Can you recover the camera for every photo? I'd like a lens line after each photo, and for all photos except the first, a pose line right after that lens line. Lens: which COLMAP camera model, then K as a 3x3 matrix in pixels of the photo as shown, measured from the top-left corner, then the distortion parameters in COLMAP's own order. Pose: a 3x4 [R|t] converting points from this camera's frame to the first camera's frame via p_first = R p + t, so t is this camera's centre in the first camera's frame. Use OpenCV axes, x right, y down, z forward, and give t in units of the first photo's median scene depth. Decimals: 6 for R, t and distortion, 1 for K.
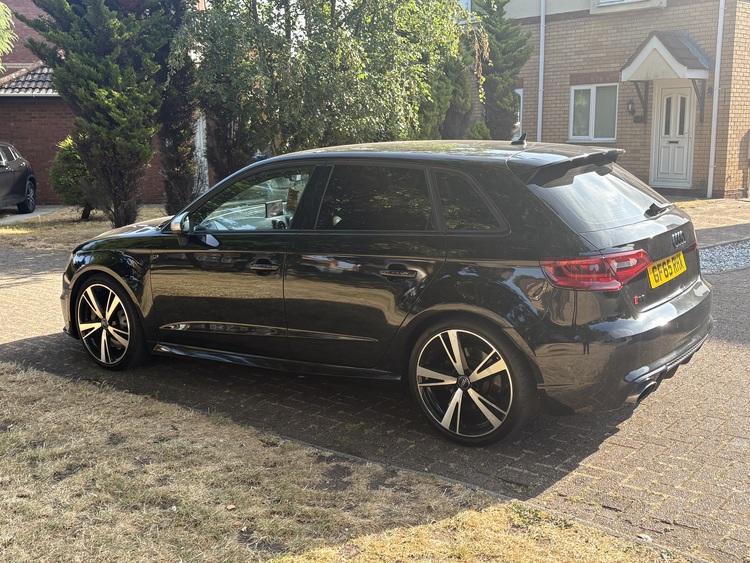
lens RADIAL K [[863.5, 0, 375.2], [0, 863.5, 284.9], [0, 0, 1]] dist [0.027930, 0.000000]
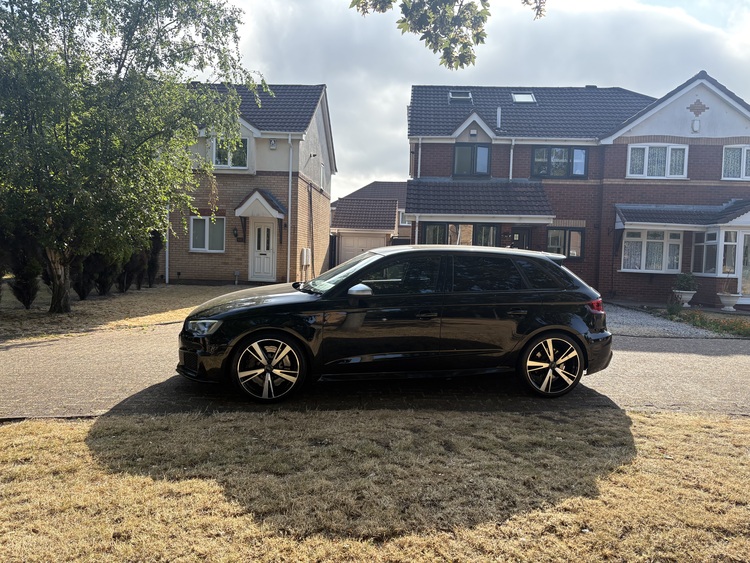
lens RADIAL K [[567.8, 0, 374.6], [0, 567.8, 276.7], [0, 0, 1]] dist [0.014714, 0.000850]
pose [[0.721381, 0.006602, 0.692507, -0.827190], [0.082859, 0.991949, -0.095771, 0.001525], [-0.687564, 0.126468, 0.715026, 0.241615]]
